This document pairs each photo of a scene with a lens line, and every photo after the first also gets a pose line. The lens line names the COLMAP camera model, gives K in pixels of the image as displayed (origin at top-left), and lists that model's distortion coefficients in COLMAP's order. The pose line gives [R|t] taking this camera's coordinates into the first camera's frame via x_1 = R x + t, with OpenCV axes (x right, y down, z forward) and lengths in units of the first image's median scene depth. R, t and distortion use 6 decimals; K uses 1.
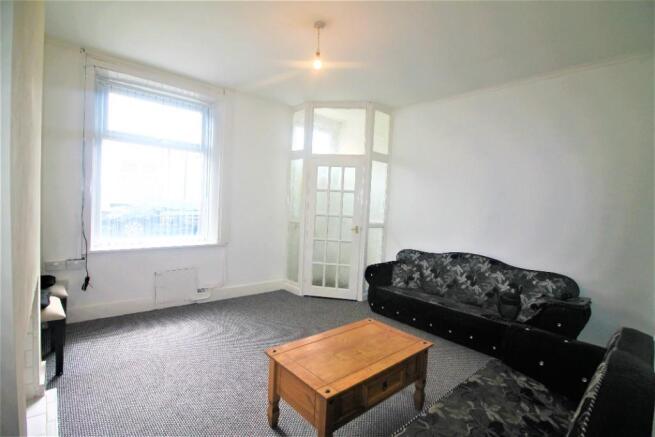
lens RADIAL K [[313.0, 0, 328.3], [0, 313.0, 220.0], [0, 0, 1]] dist [-0.006148, -0.000601]
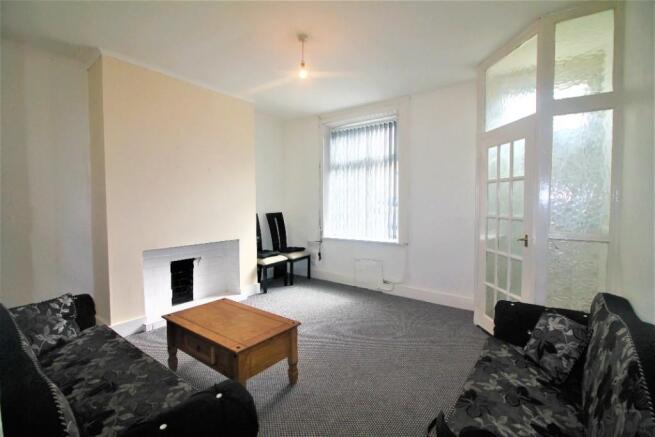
lens RADIAL K [[313.0, 0, 328.7], [0, 313.0, 217.2], [0, 0, 1]] dist [-0.006148, -0.000601]
pose [[0.171637, 0.000616, -0.985160, 0.657801], [-0.037285, 0.999287, -0.005871, 0.003116], [0.984454, 0.037739, 0.171538, 0.568951]]
